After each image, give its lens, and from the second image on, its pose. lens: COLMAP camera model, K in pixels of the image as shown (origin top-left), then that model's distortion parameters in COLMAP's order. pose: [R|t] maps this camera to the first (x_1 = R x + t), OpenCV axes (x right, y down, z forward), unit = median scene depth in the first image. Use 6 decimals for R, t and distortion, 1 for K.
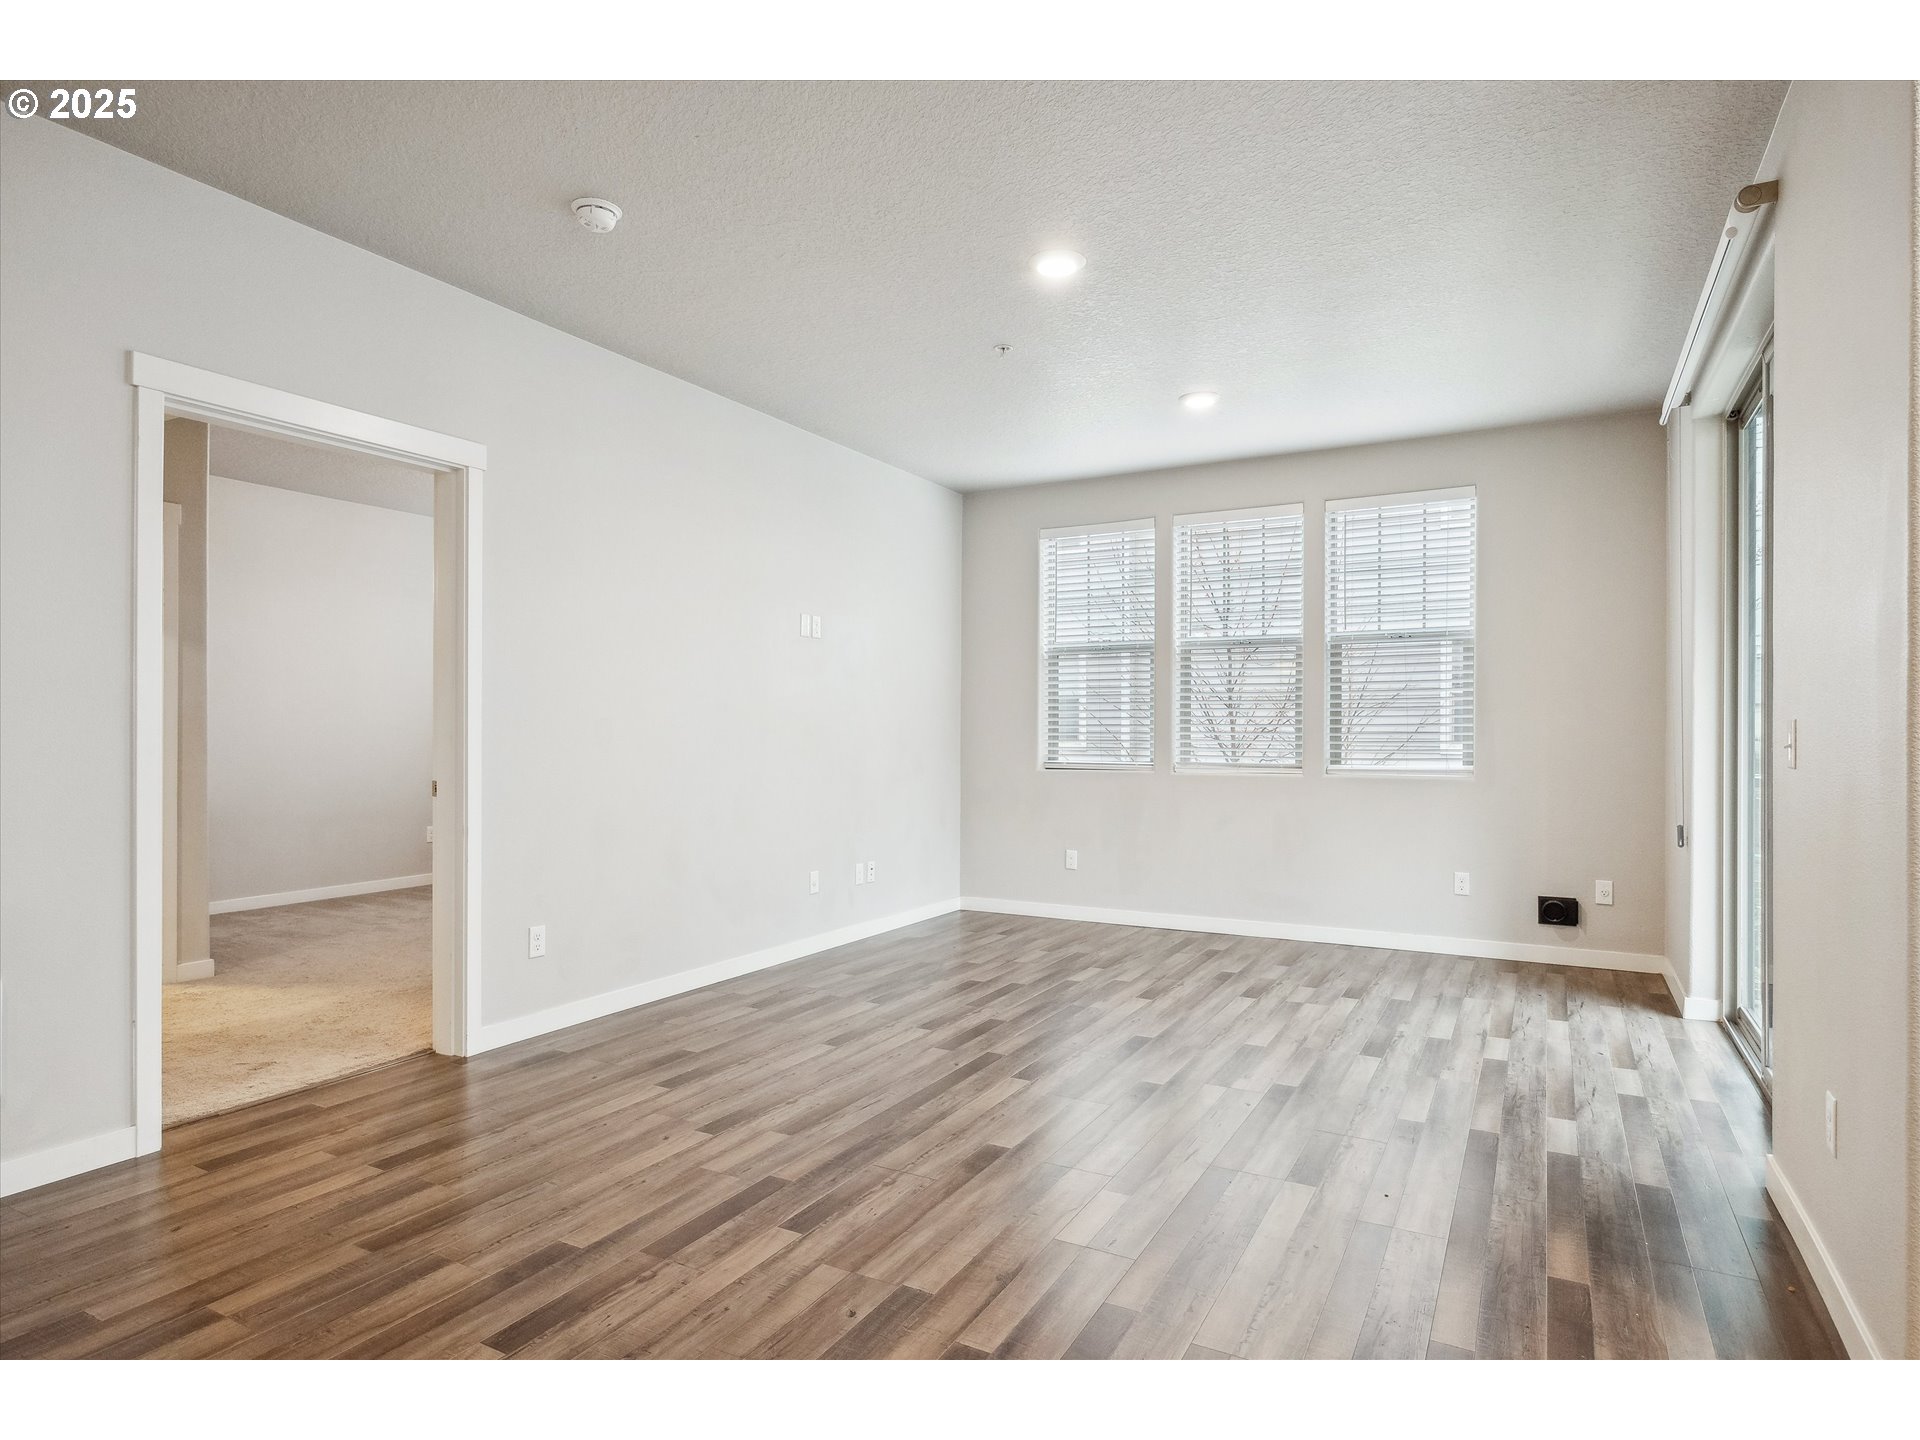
lens RADIAL K [[1057.0, 0, 960.0], [0, 1057.0, 720.0], [0, 0, 1]] dist [-0.003546, -0.000410]
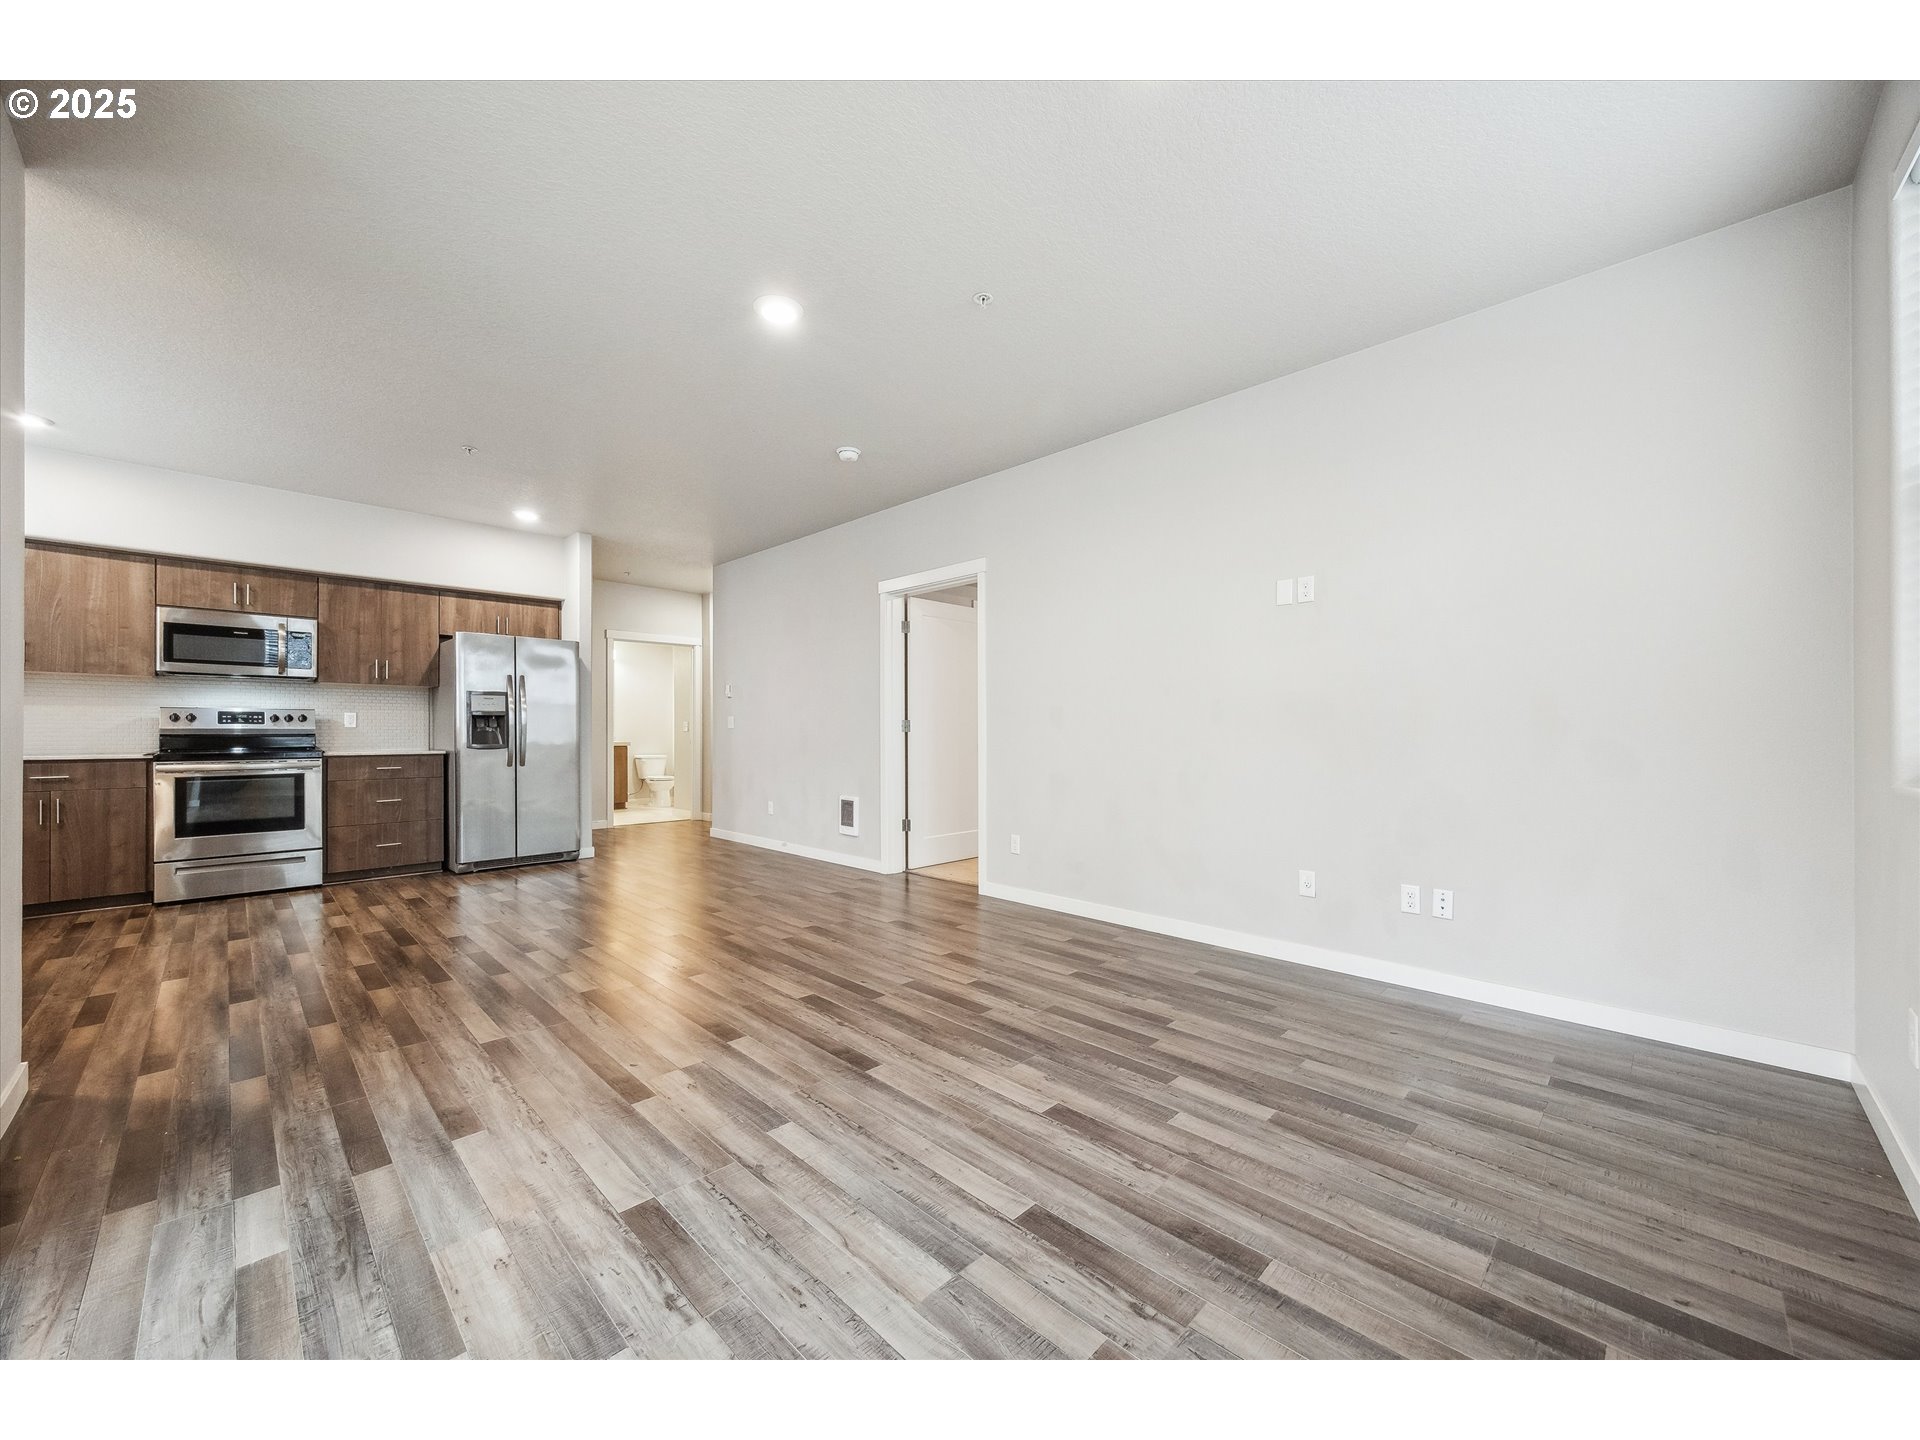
lens RADIAL K [[727.2, 0, 965.1], [0, 727.2, 730.8], [0, 0, 1]] dist [0.000108, 0.000135]
pose [[-0.266386, -0.003462, -0.963860, 0.707641], [0.008549, 0.999946, -0.005955, 0.040050], [0.963829, -0.009827, -0.266342, 1.227017]]
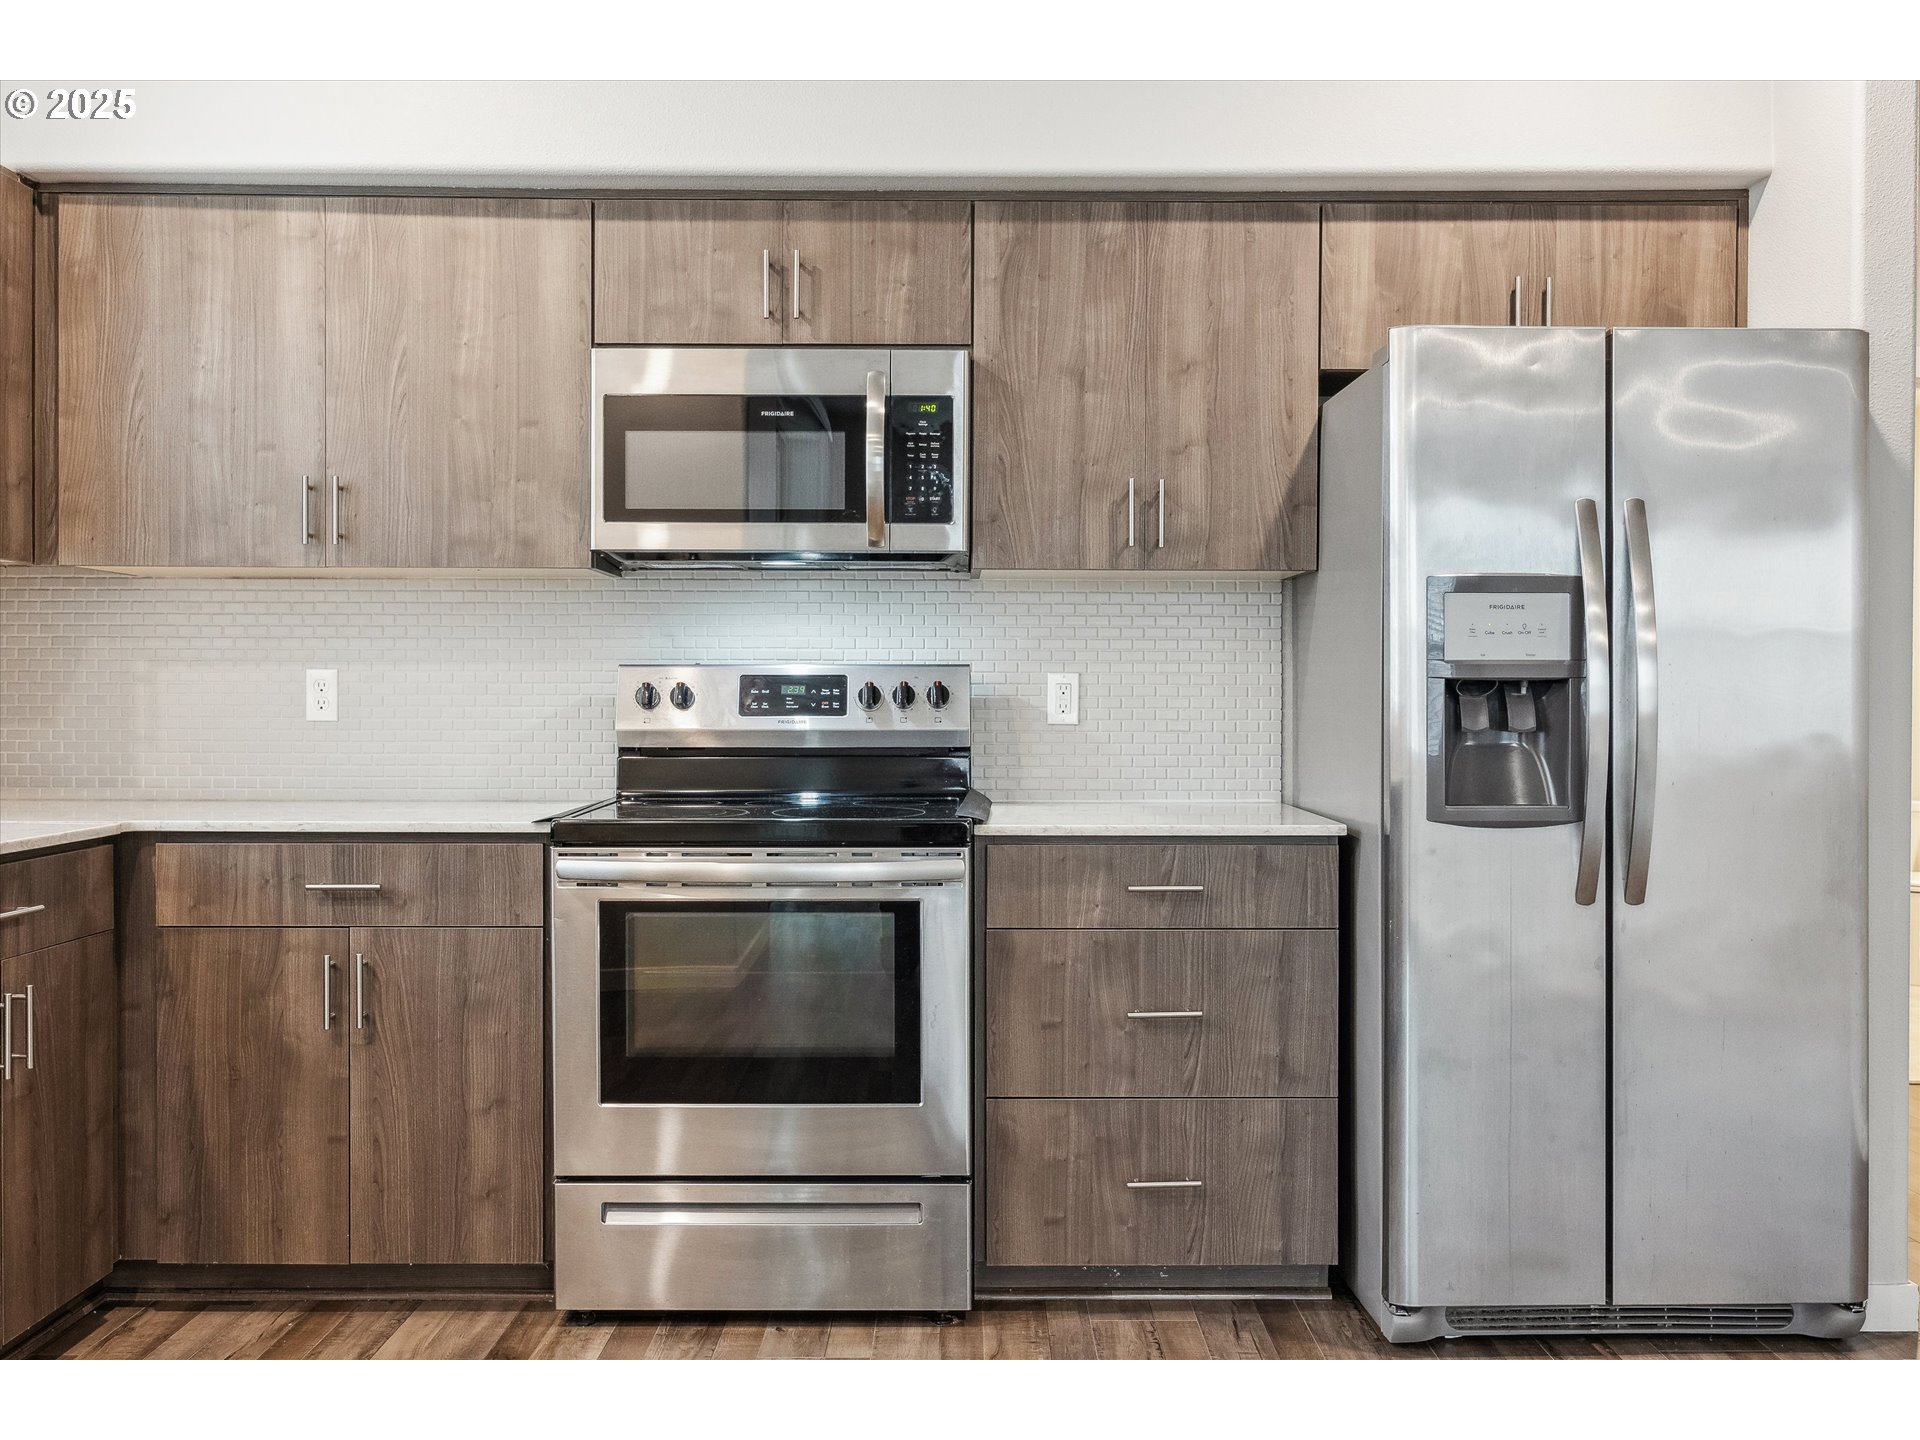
lens RADIAL K [[1676.5, 0, 967.9], [0, 1676.5, 718.5], [0, 0, 1]] dist [0.001536, -0.000634]
pose [[-0.872556, 0.001687, -0.488511, 0.189660], [0.000552, 0.999997, 0.002468, 0.009932], [0.488514, 0.001884, -0.872554, 0.521847]]
